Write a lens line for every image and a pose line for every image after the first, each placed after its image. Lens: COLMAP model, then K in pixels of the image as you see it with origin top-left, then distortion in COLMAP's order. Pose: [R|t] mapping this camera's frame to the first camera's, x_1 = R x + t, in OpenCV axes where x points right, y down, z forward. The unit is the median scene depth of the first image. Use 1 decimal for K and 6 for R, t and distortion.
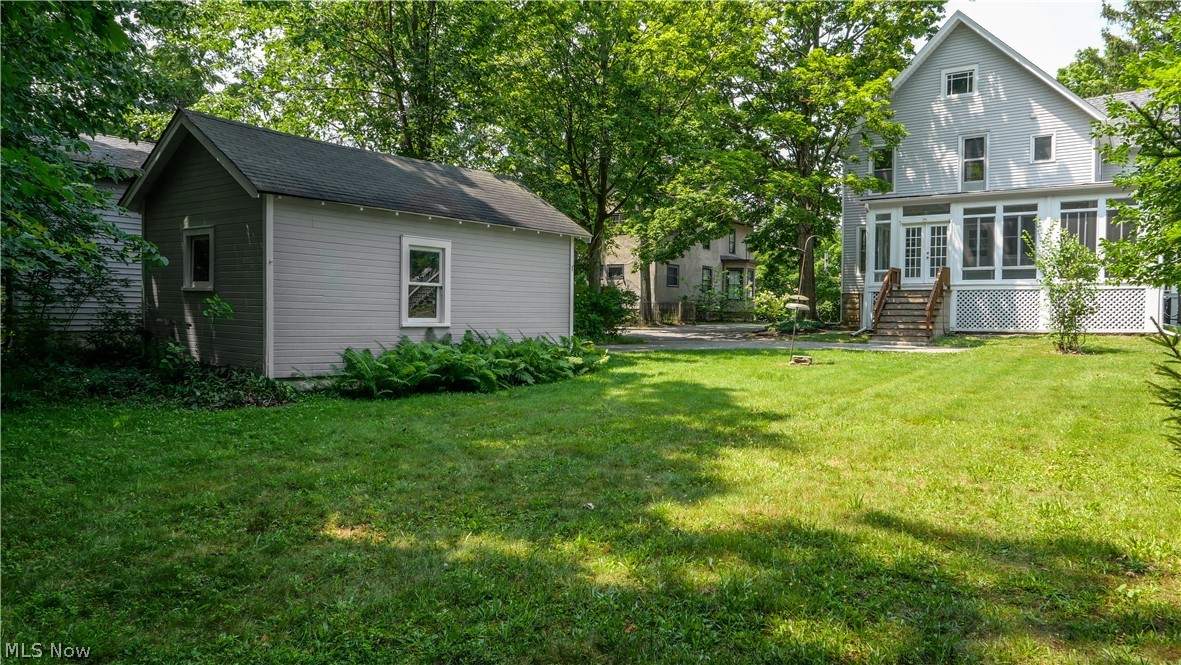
lens RADIAL K [[808.1, 0, 579.1], [0, 808.1, 329.9], [0, 0, 1]] dist [0.006097, -0.017585]
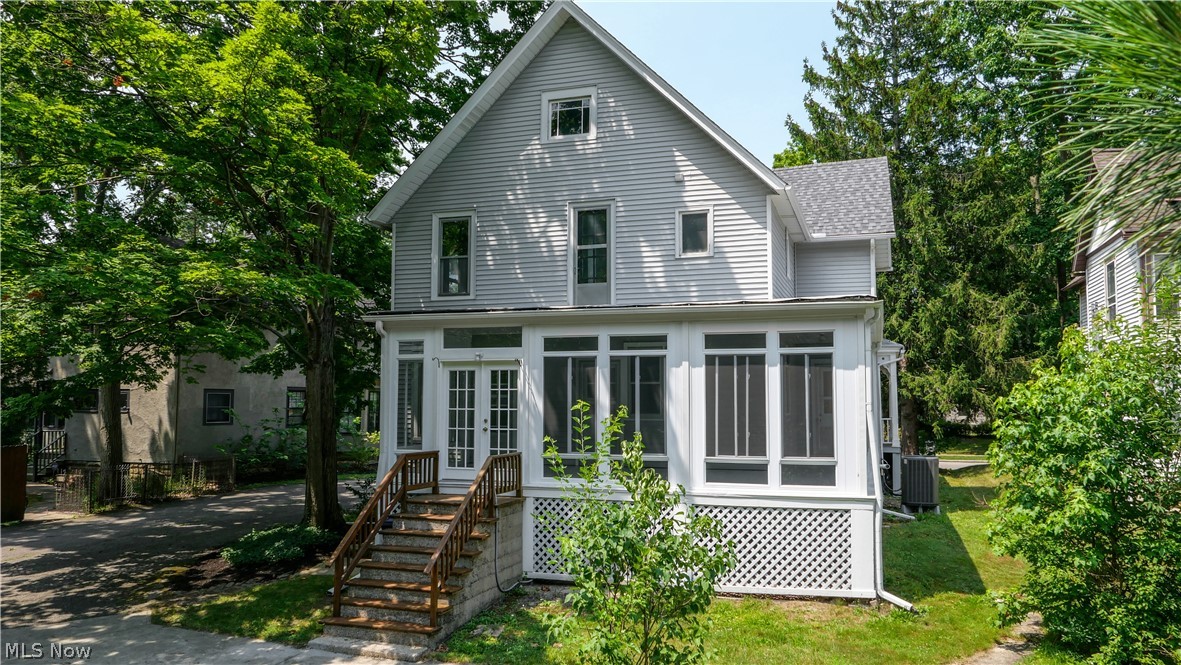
lens RADIAL K [[929.6, 0, 582.1], [0, 929.6, 341.1], [0, 0, 1]] dist [-0.011339, -0.001784]
pose [[0.951367, 0.017597, 0.307557, 0.304595], [0.011373, 0.995680, -0.092148, -0.089805], [-0.307850, 0.091164, 0.947057, 0.414160]]
